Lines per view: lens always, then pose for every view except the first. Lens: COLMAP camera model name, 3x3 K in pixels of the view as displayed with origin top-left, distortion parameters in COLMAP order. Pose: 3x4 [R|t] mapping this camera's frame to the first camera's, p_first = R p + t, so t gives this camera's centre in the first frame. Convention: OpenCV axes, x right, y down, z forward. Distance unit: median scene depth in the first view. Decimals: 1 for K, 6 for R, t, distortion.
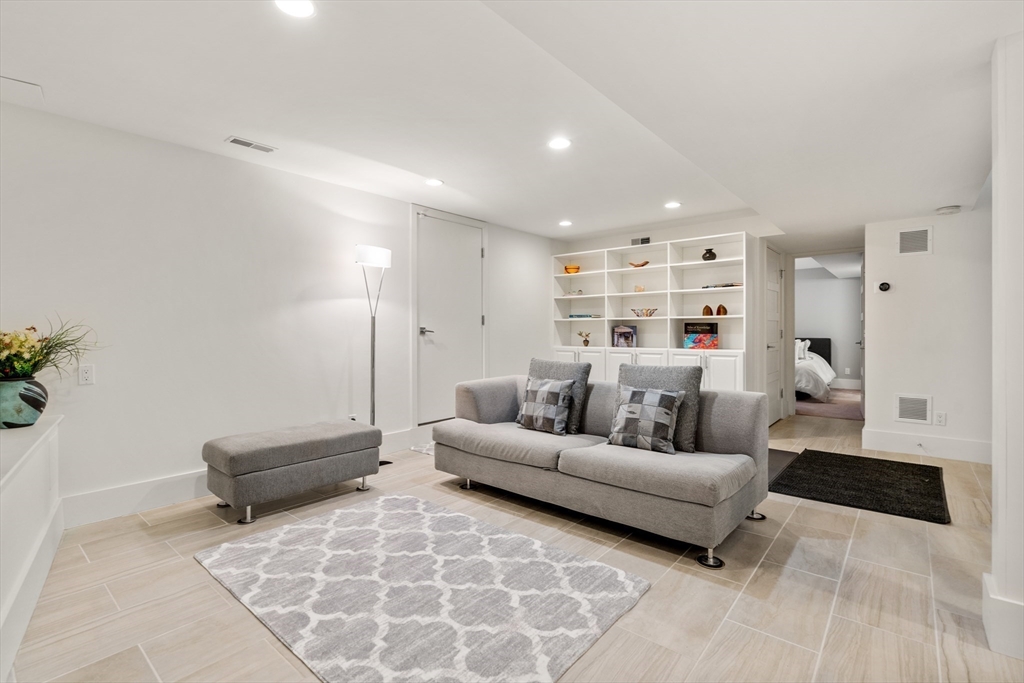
lens RADIAL K [[468.9, 0, 510.9], [0, 468.9, 335.1], [0, 0, 1]] dist [-0.002919, -0.000752]
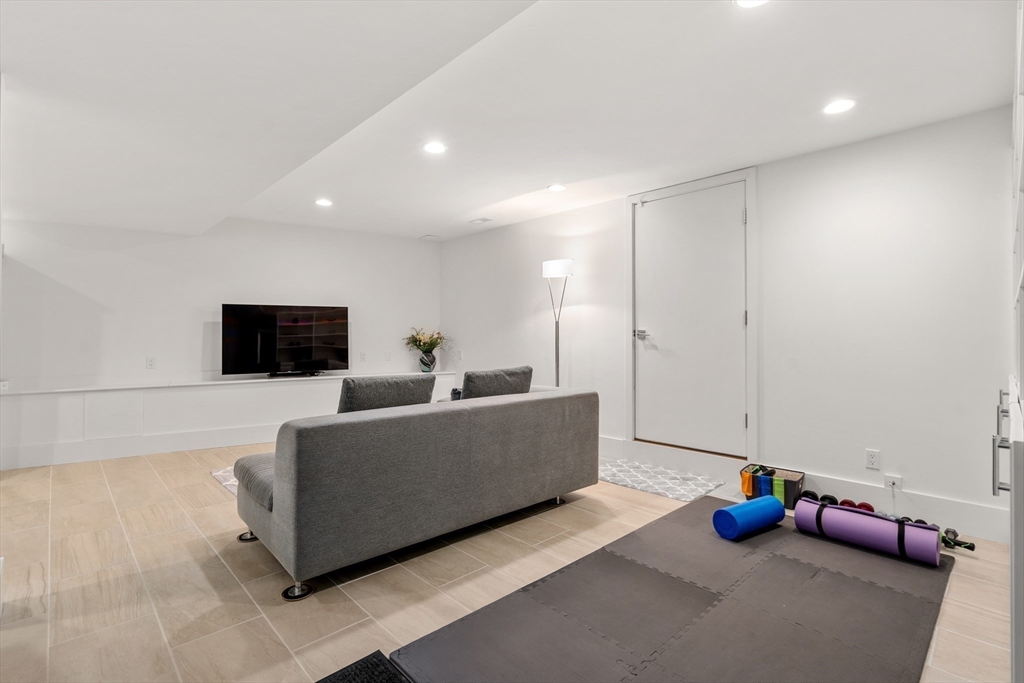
lens RADIAL K [[468.9, 0, 508.4], [0, 468.9, 339.3], [0, 0, 1]] dist [-0.002919, -0.000752]
pose [[-0.092556, 0.015262, -0.995590, 1.420424], [-0.004150, 0.999868, 0.015714, -0.024288], [0.995699, 0.005586, -0.092481, 1.632299]]
